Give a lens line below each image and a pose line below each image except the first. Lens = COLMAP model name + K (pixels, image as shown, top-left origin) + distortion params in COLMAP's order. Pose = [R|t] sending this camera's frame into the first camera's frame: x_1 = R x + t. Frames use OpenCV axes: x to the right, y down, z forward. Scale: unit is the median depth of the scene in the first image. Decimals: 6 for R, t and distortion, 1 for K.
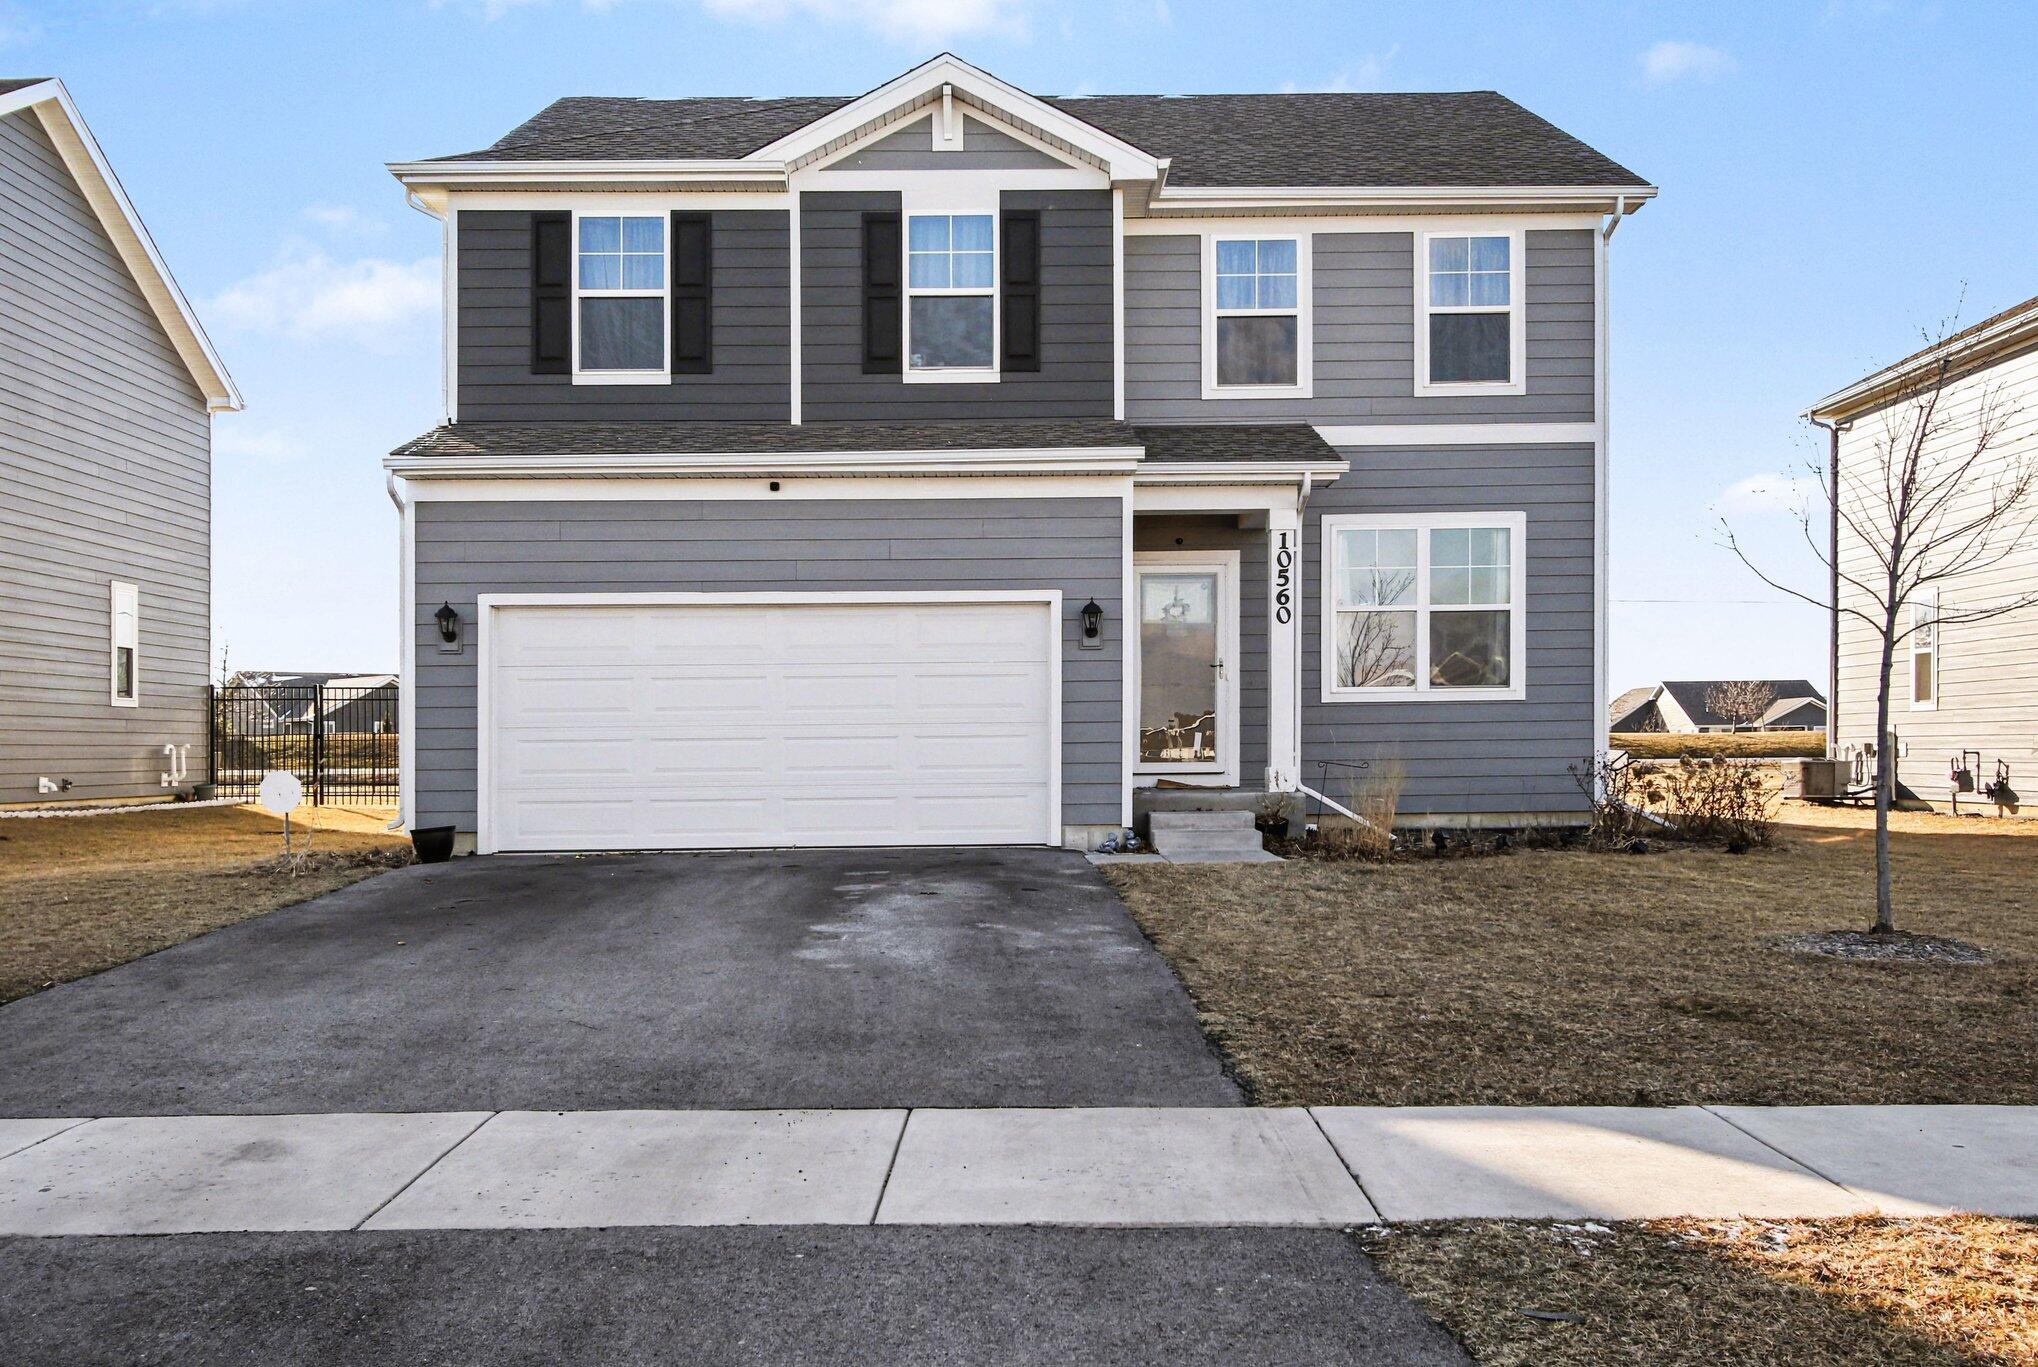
lens RADIAL K [[1919.9, 0, 1020.8], [0, 1919.9, 742.5], [0, 0, 1]] dist [0.019077, -0.016774]
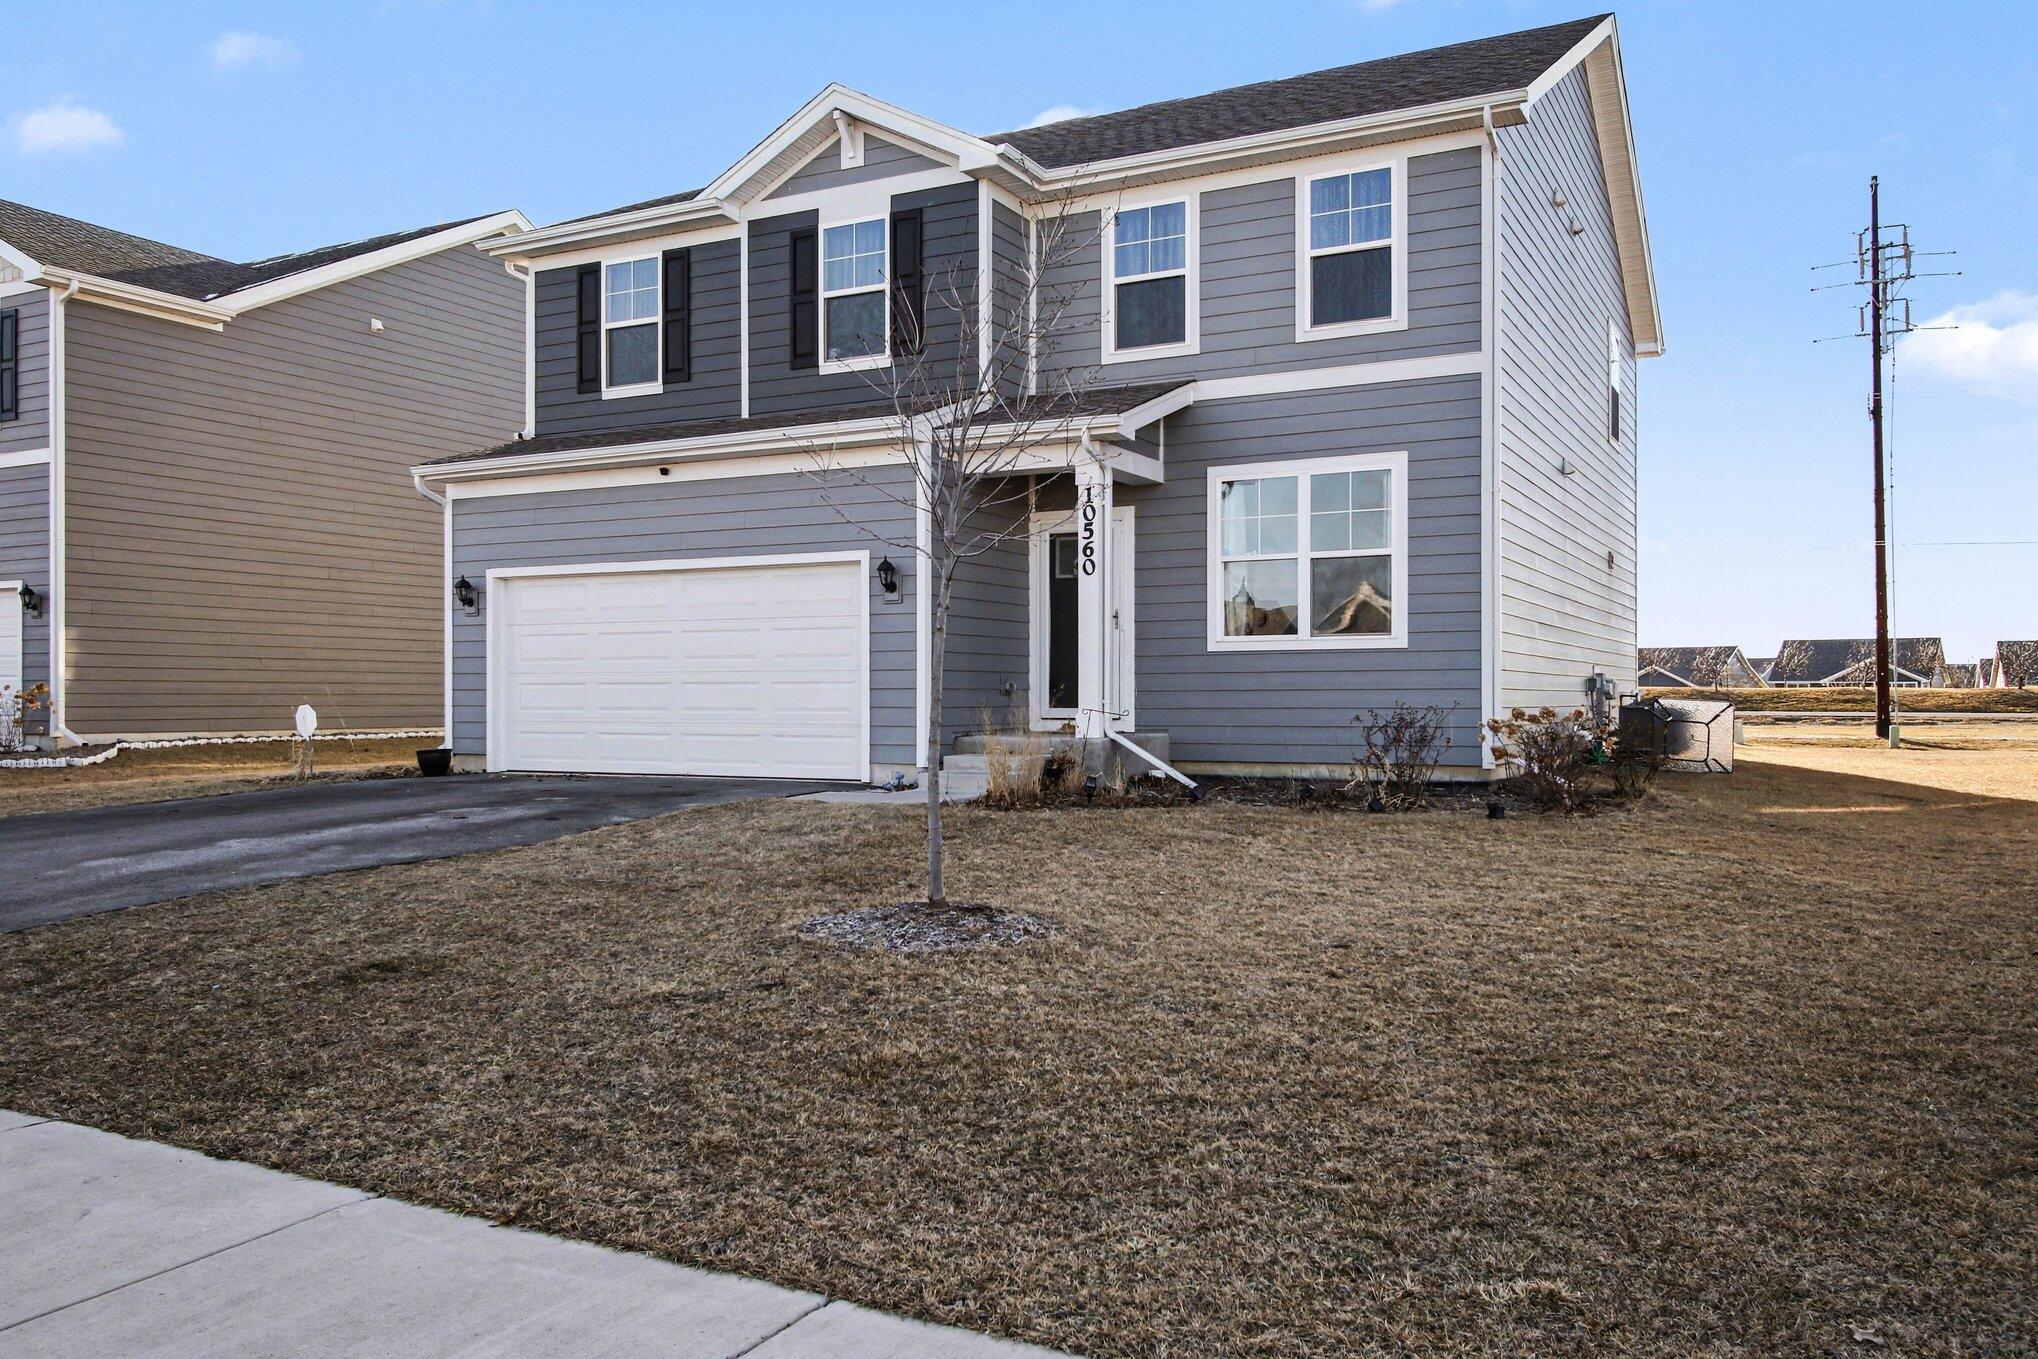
lens RADIAL K [[1551.7, 0, 1019.0], [0, 1551.7, 679.5], [0, 0, 1]] dist [-0.006335, -0.002456]
pose [[0.876336, 0.005585, -0.481669, 0.490900], [-0.007728, 0.999967, -0.002464, -0.003437], [0.481639, 0.005881, 0.876350, 0.245273]]
